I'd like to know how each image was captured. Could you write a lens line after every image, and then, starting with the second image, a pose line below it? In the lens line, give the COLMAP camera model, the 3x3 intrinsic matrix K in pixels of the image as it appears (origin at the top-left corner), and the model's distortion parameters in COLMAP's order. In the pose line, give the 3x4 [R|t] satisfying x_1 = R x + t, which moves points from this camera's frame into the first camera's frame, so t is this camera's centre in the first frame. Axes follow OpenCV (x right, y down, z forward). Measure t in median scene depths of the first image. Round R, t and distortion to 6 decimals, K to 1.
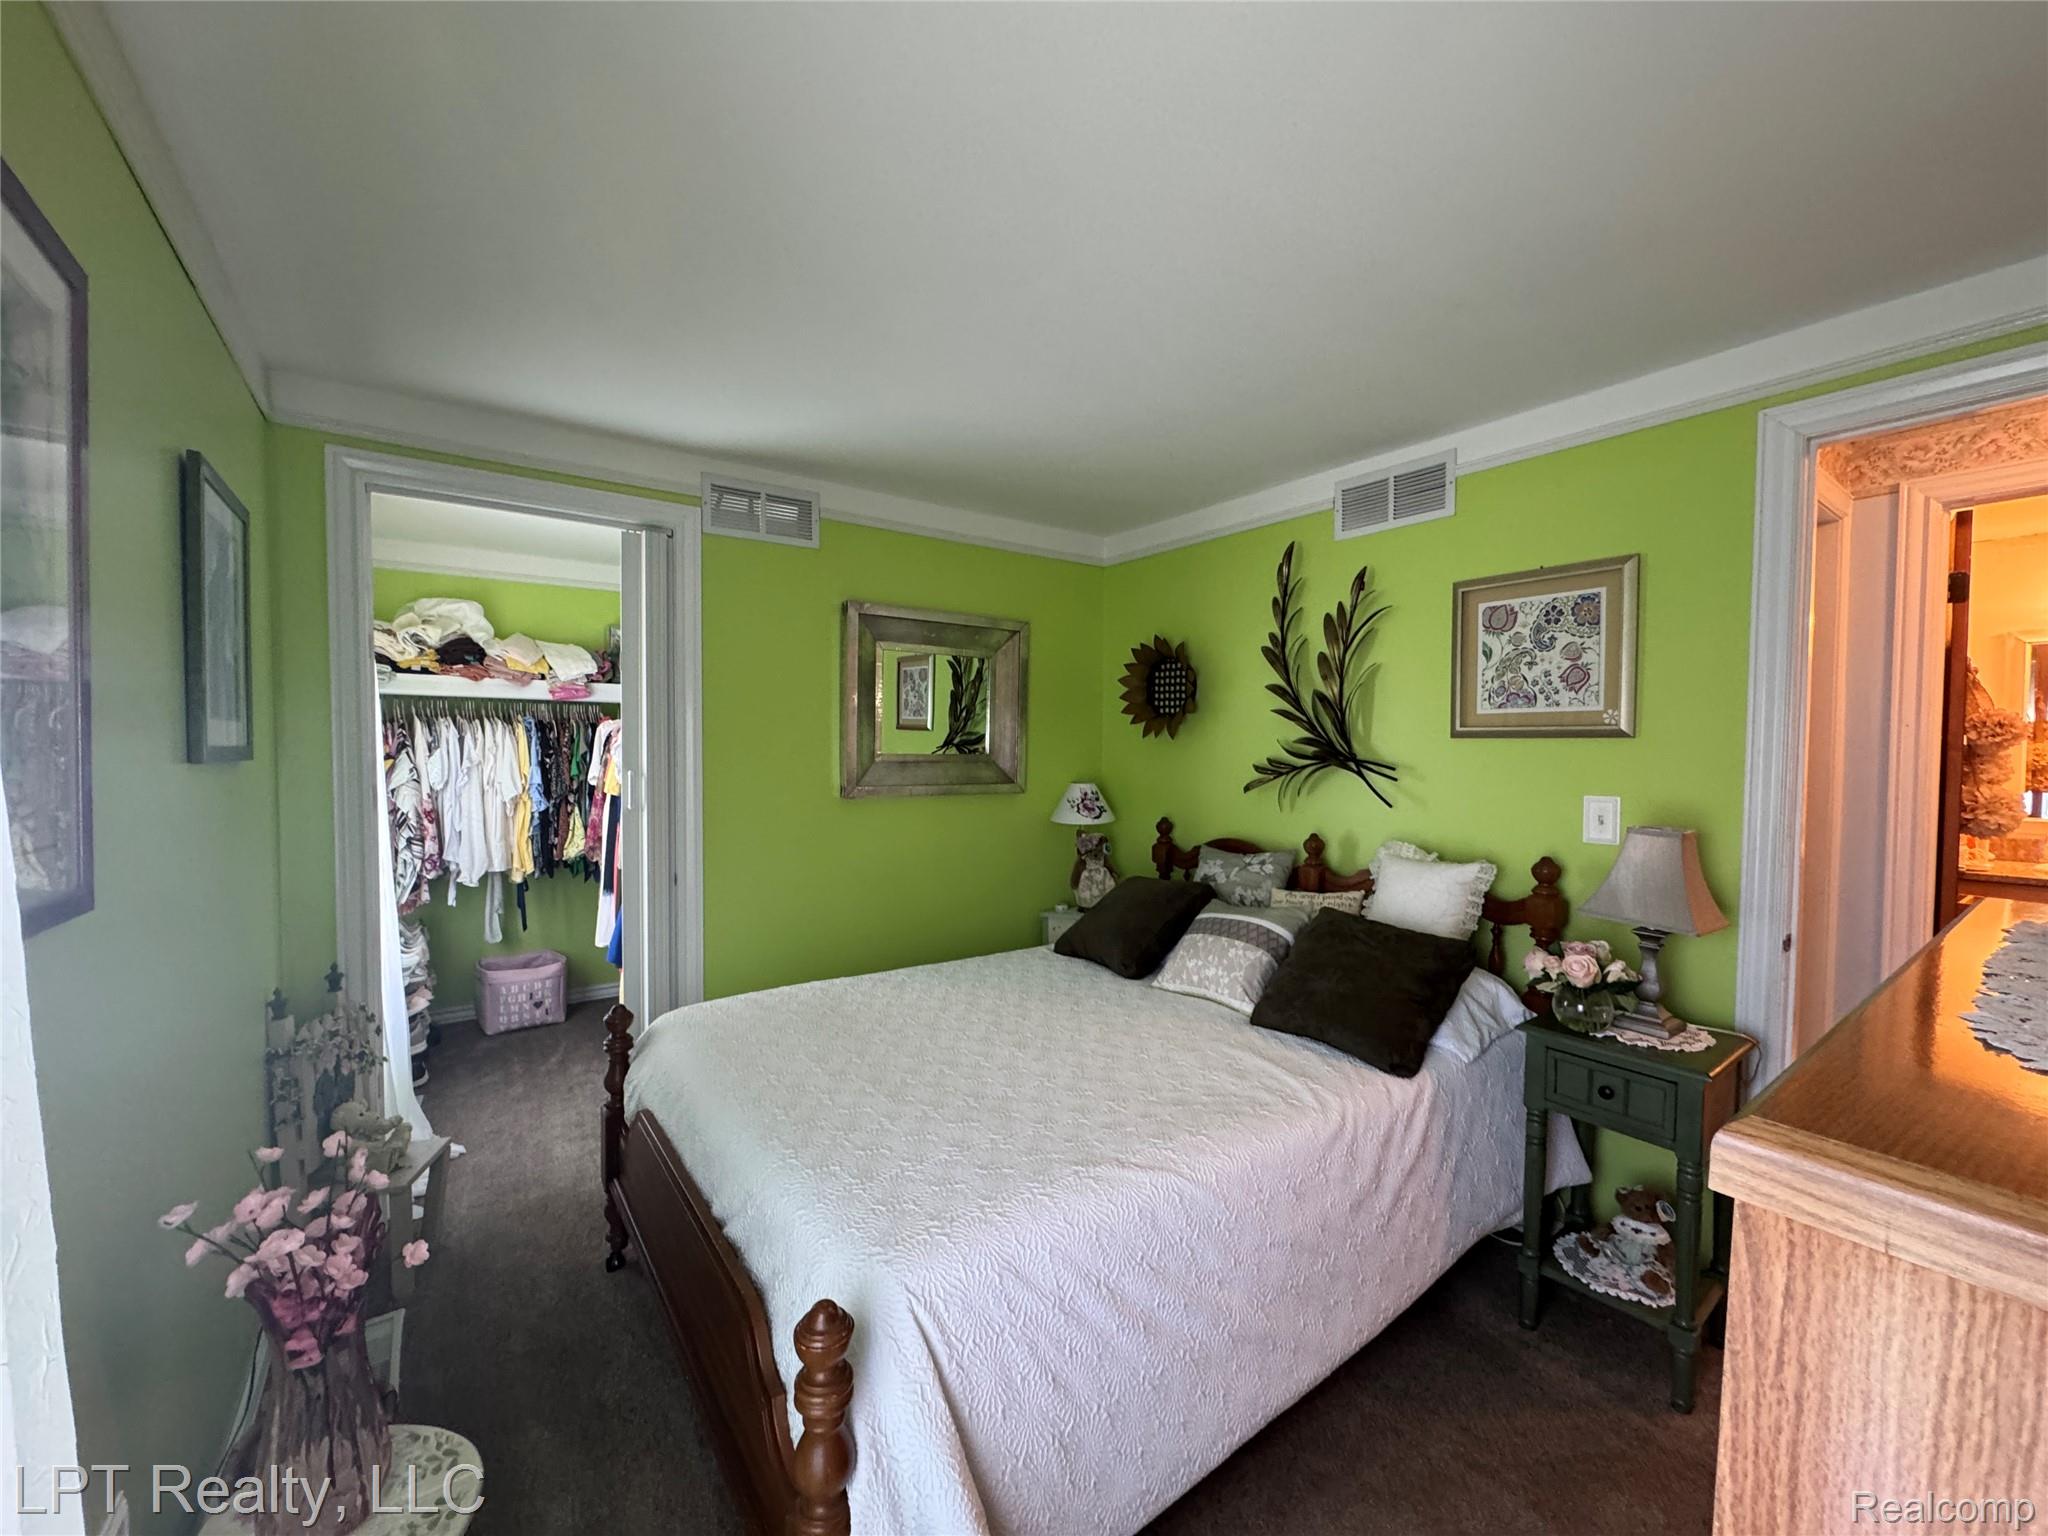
lens RADIAL K [[826.9, 0, 1024.0], [0, 826.9, 768.0], [0, 0, 1]] dist [0.000496, 0.000004]
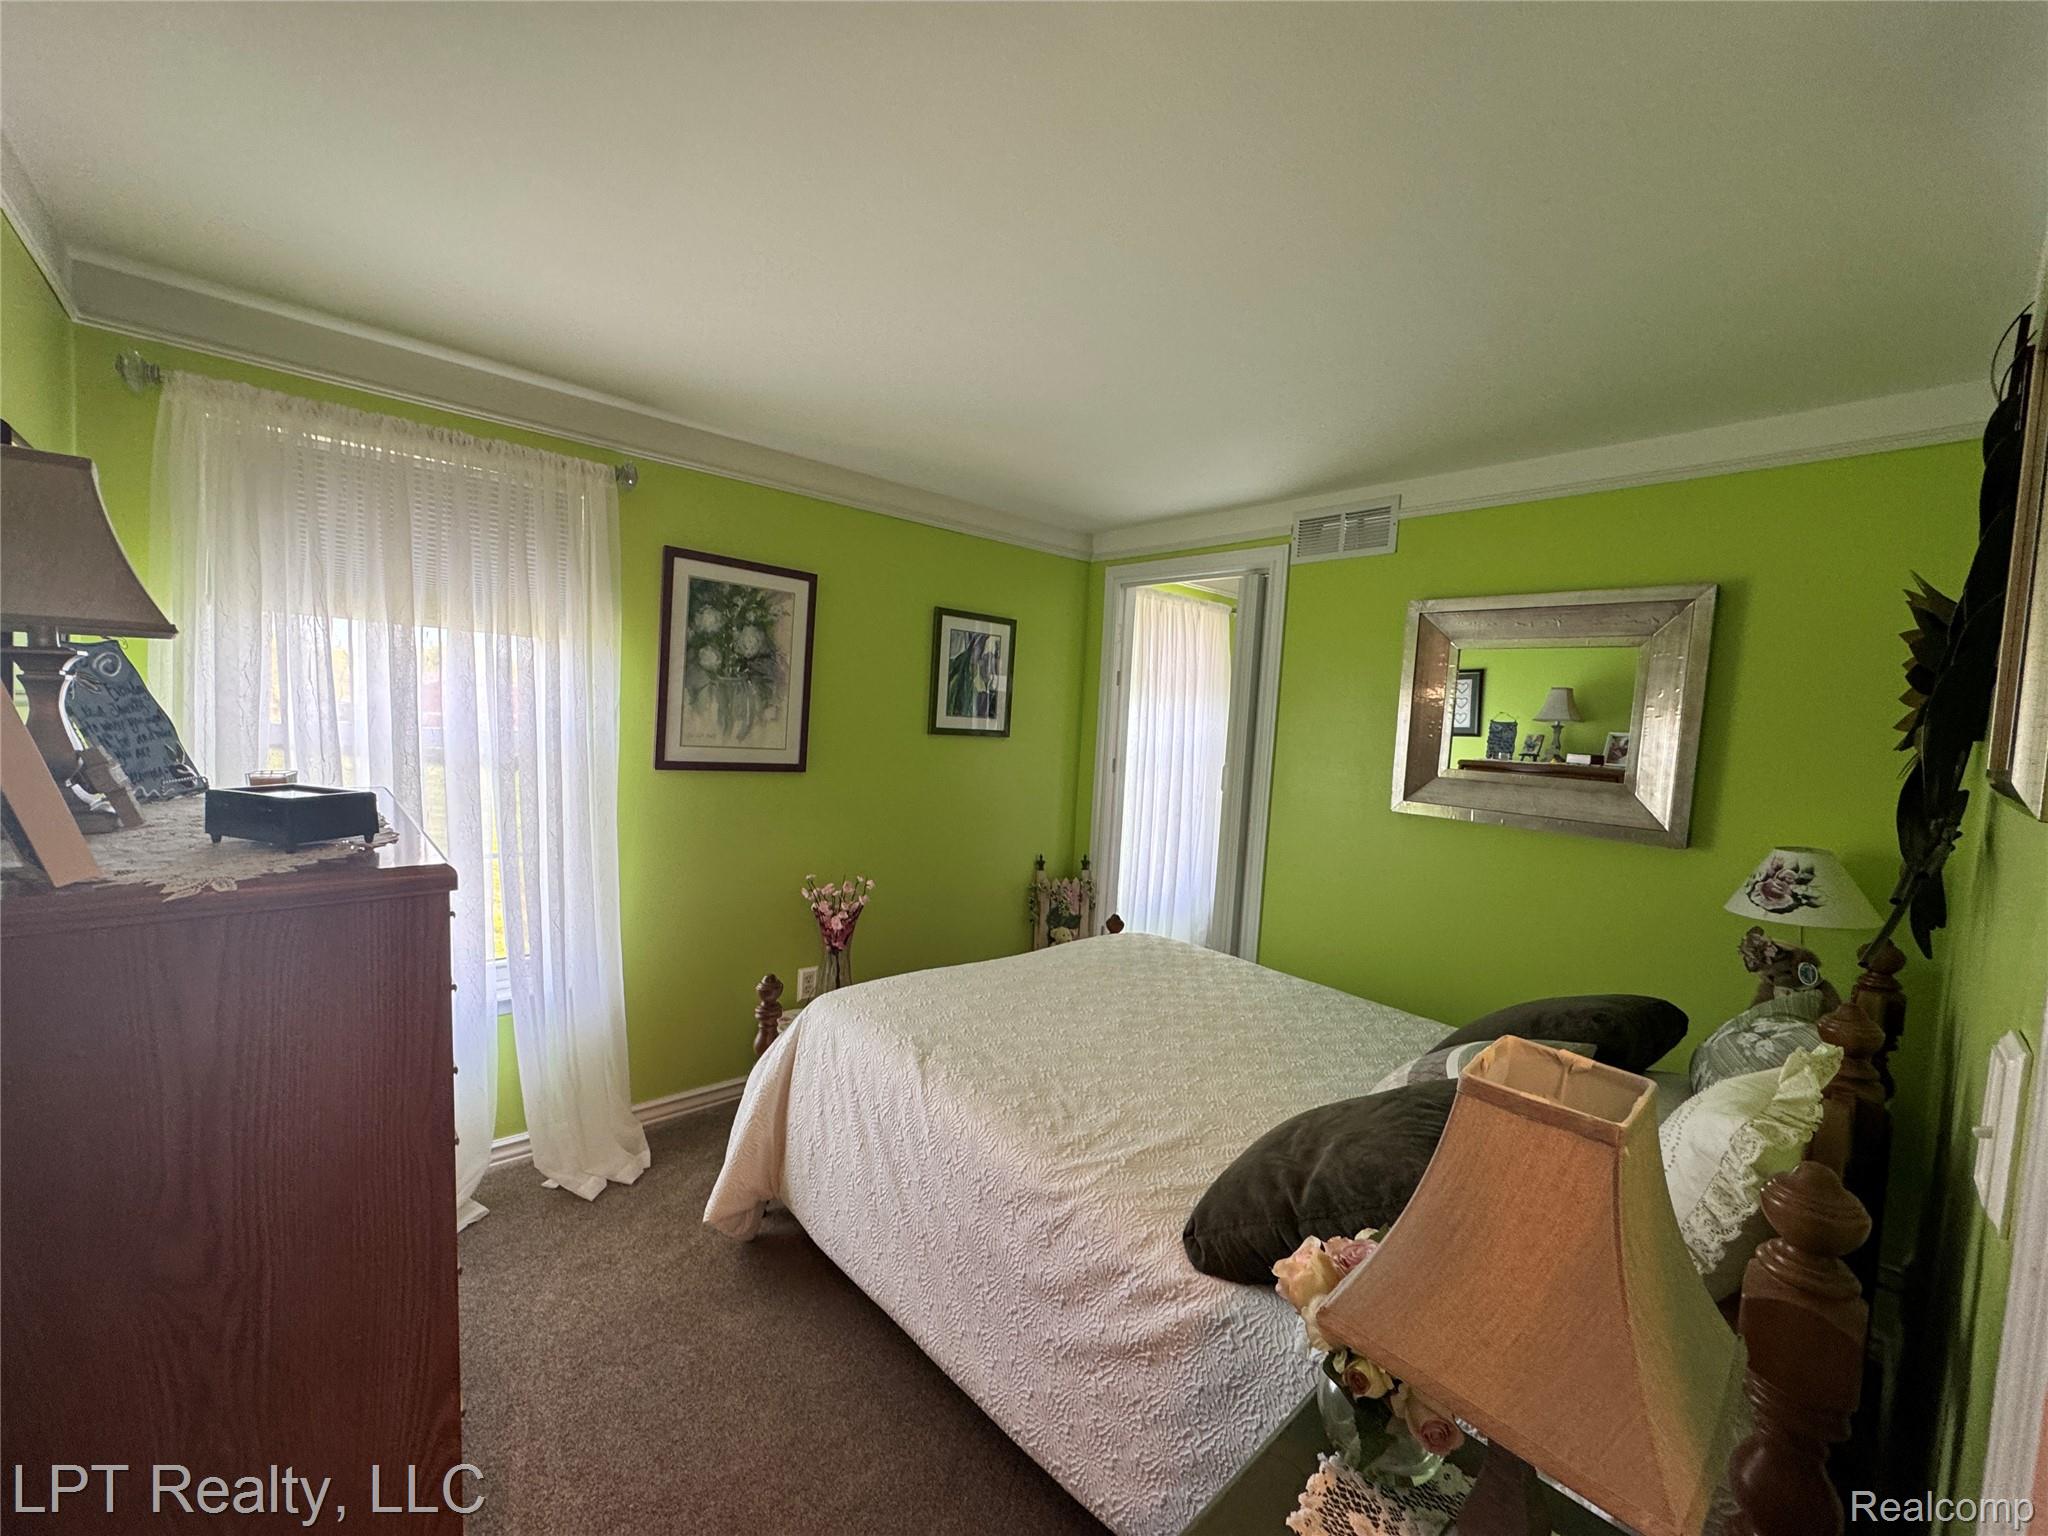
lens RADIAL K [[820.4, 0, 1024.0], [0, 820.4, 768.0], [0, 0, 1]] dist [-0.000293, -0.000012]
pose [[0.098829, 0.058408, -0.993389, 0.929816], [-0.093166, 0.994434, 0.049200, -0.027060], [0.990734, 0.087688, 0.103720, 0.670332]]
